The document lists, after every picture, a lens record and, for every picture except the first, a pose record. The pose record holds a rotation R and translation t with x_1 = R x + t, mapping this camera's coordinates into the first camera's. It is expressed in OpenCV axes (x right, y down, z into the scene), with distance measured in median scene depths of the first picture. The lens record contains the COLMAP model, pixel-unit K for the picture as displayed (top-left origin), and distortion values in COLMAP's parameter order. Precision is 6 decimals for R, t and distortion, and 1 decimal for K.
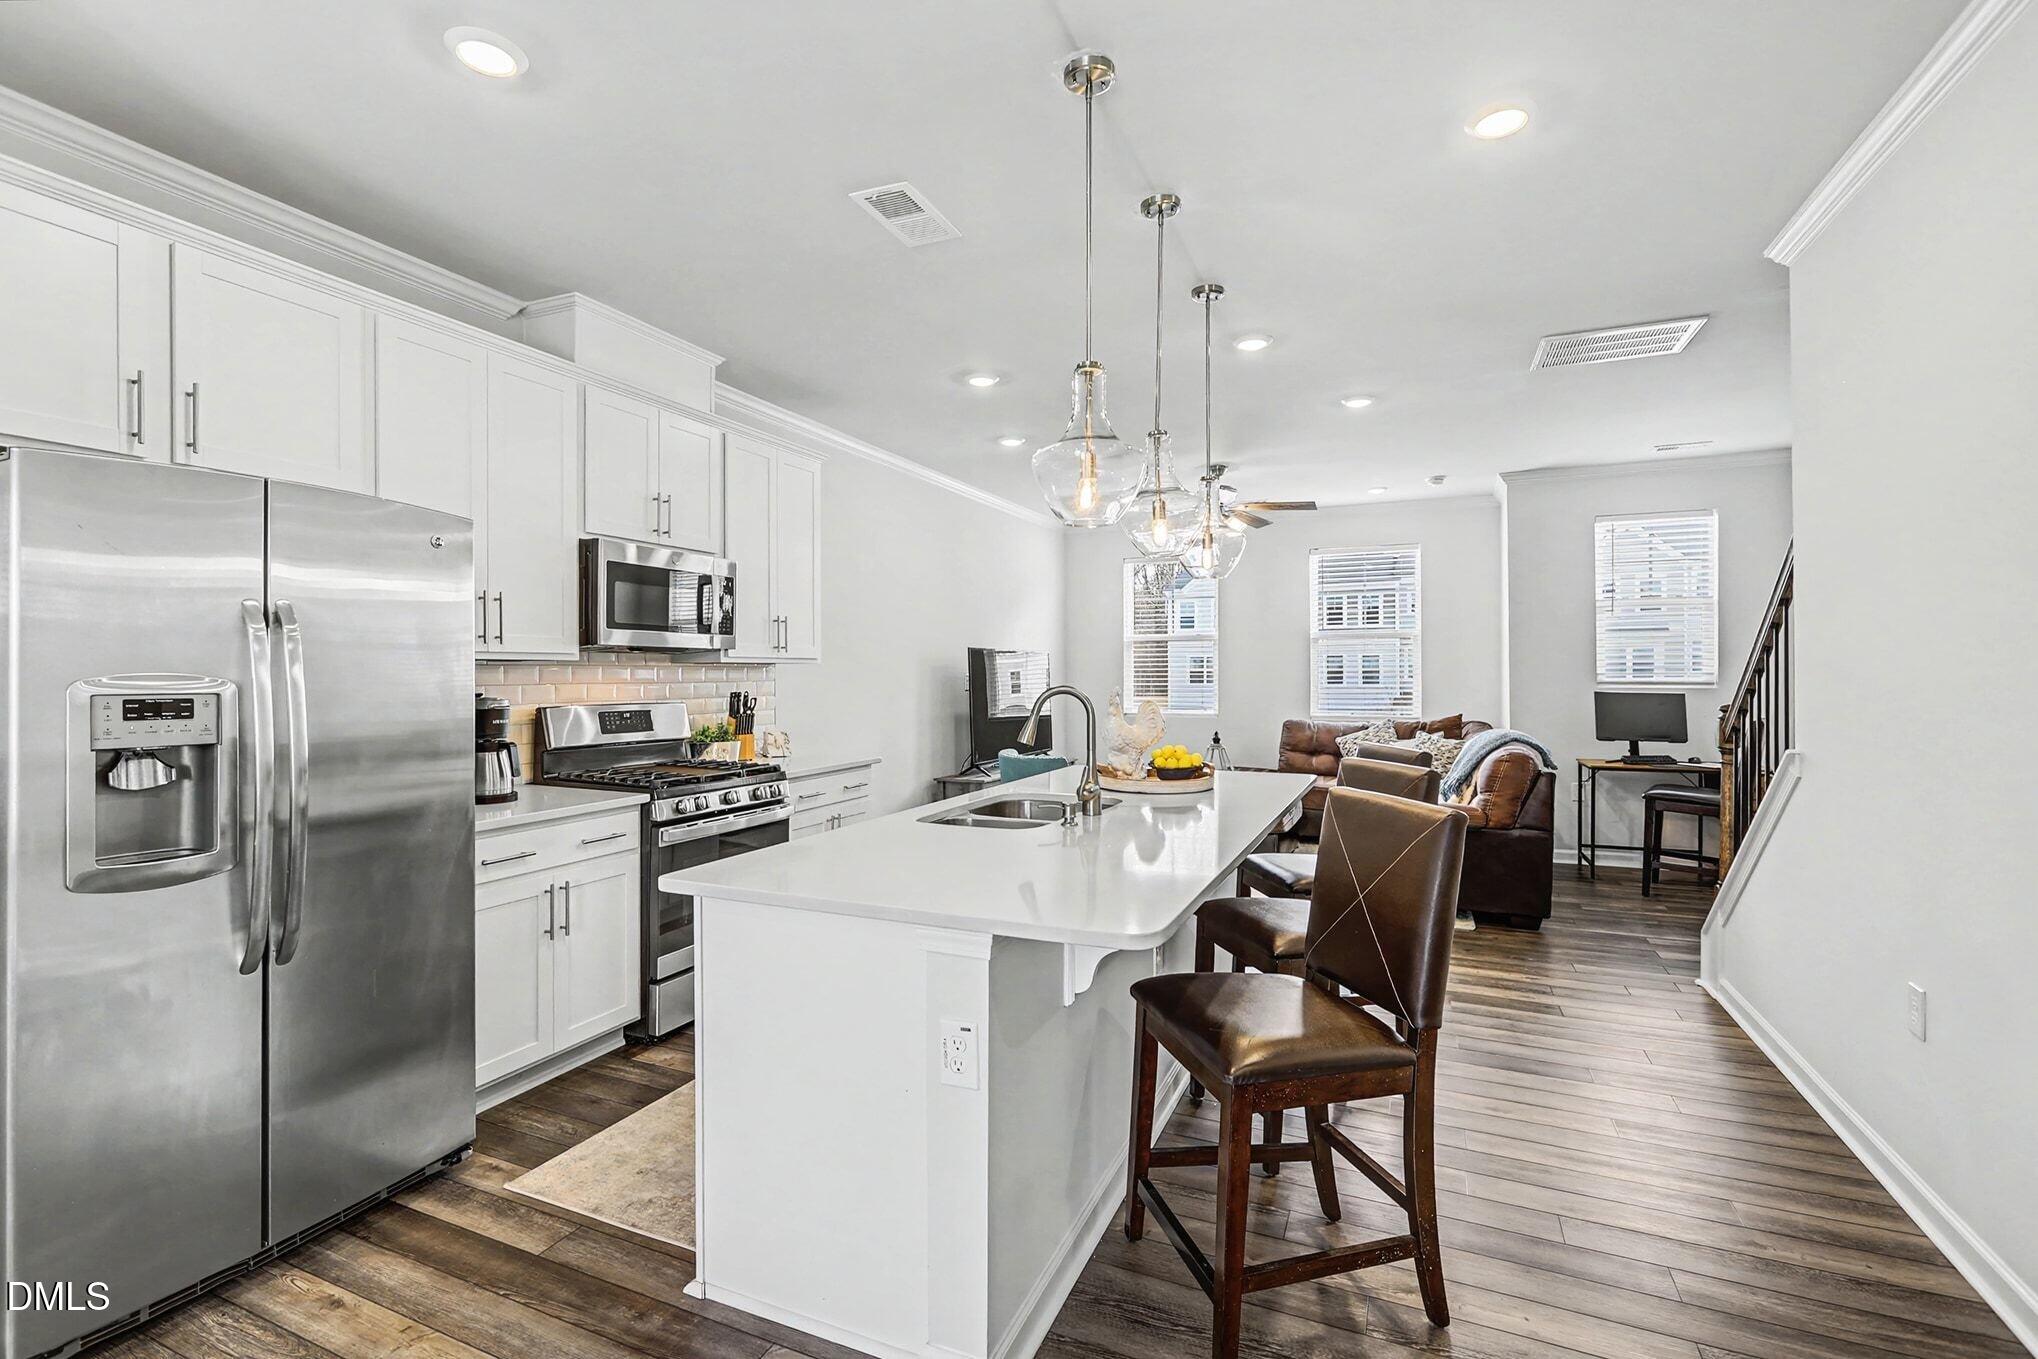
lens RADIAL K [[927.2, 0, 1014.7], [0, 927.2, 682.4], [0, 0, 1]] dist [0.003201, 0.001698]
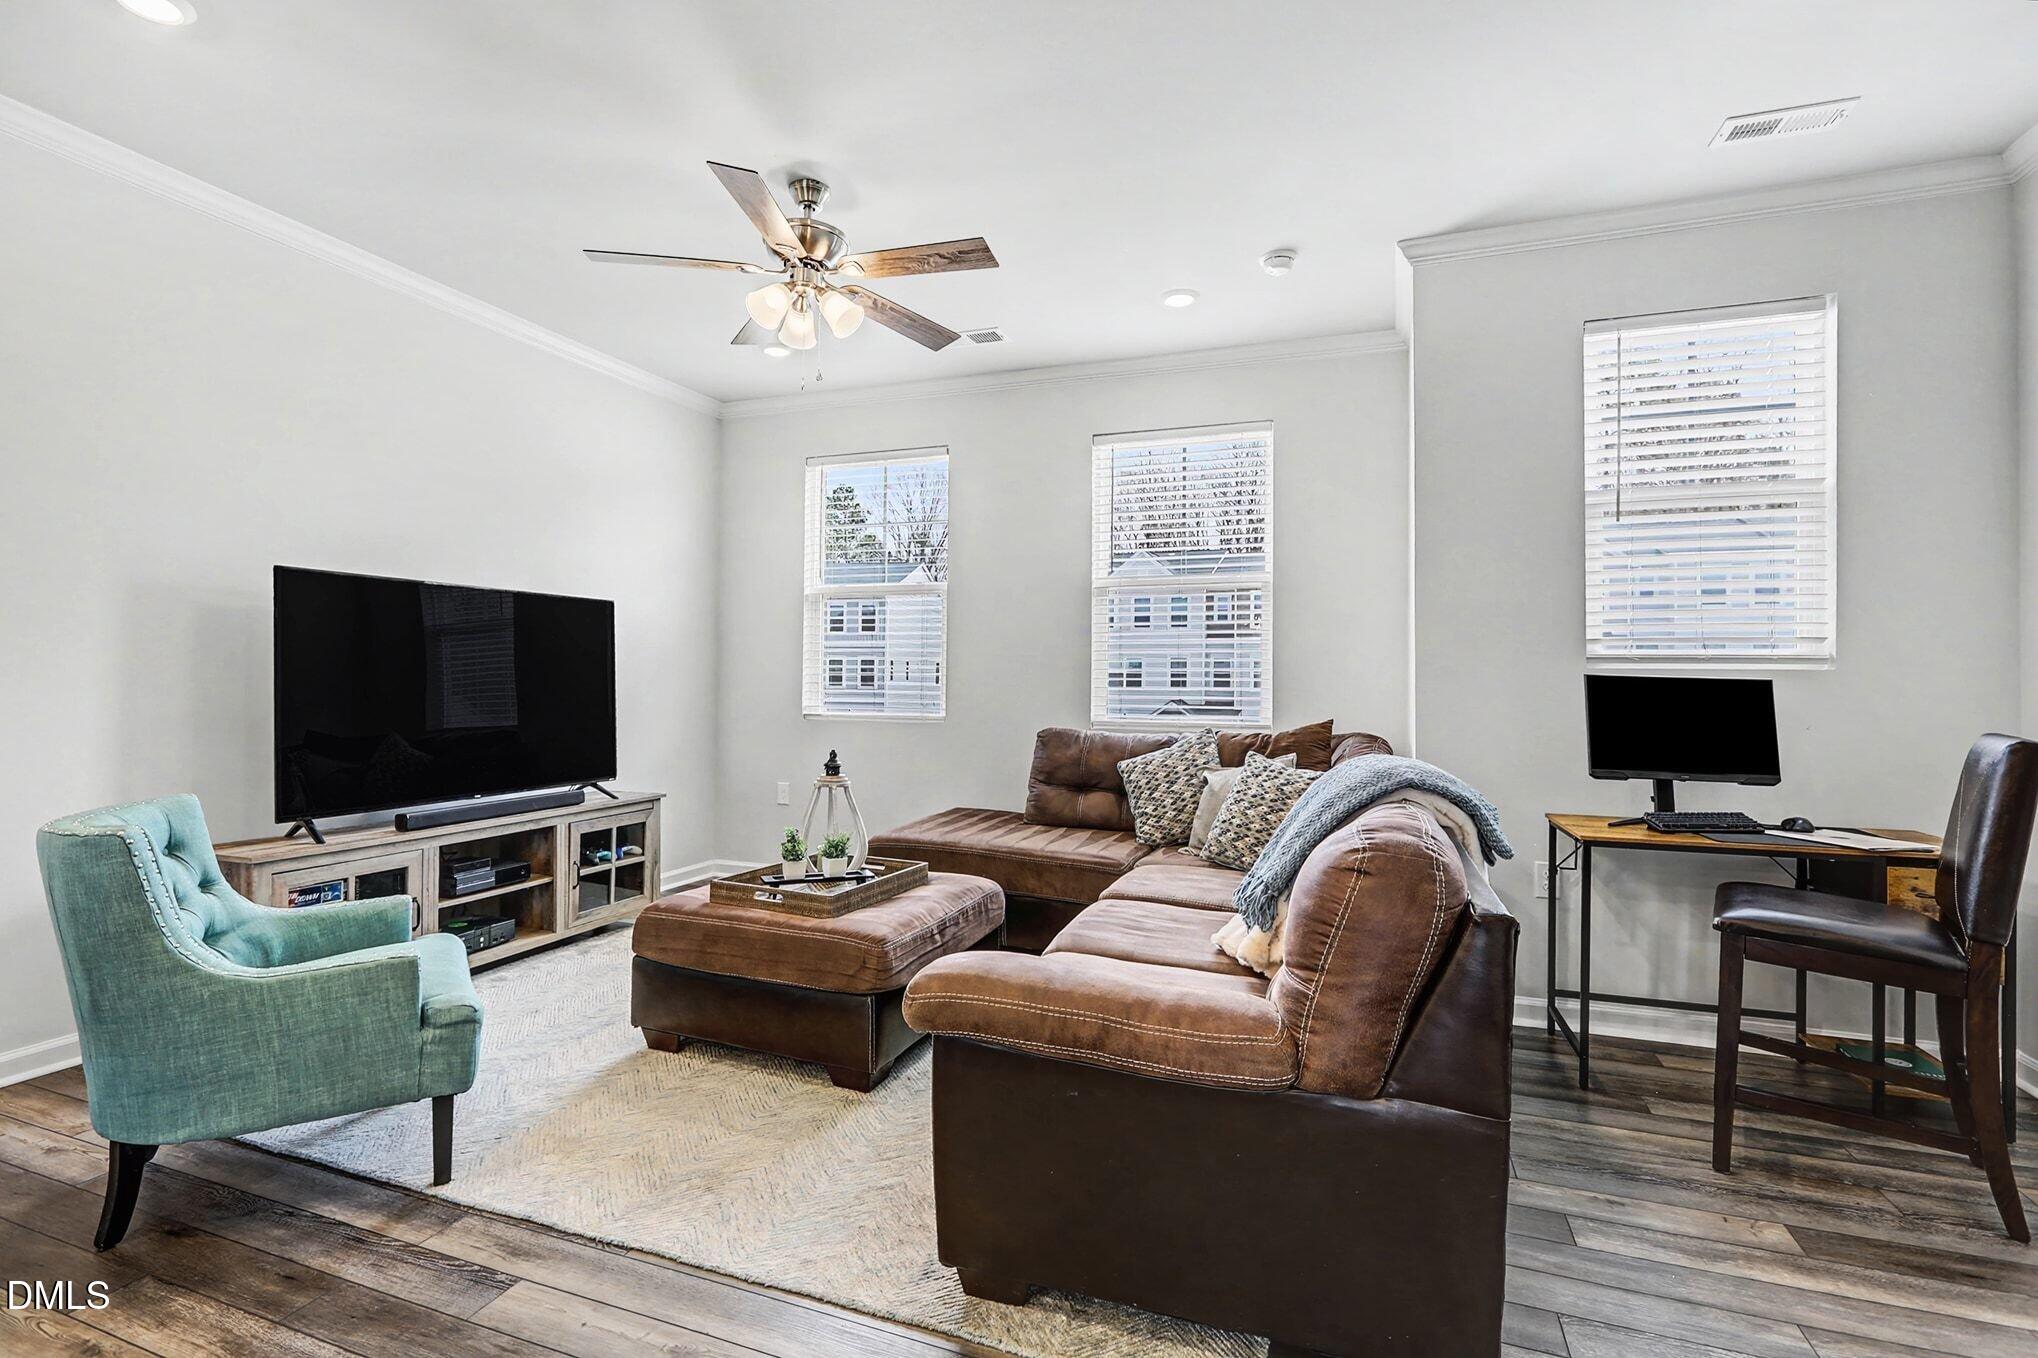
lens RADIAL K [[927.2, 0, 1017.9], [0, 927.2, 676.3], [0, 0, 1]] dist [0.003201, 0.001698]
pose [[0.998429, 0.012415, 0.054637, 0.301805], [-0.011739, 0.999851, -0.012681, 0.019351], [-0.054787, 0.012020, 0.998426, 0.529043]]
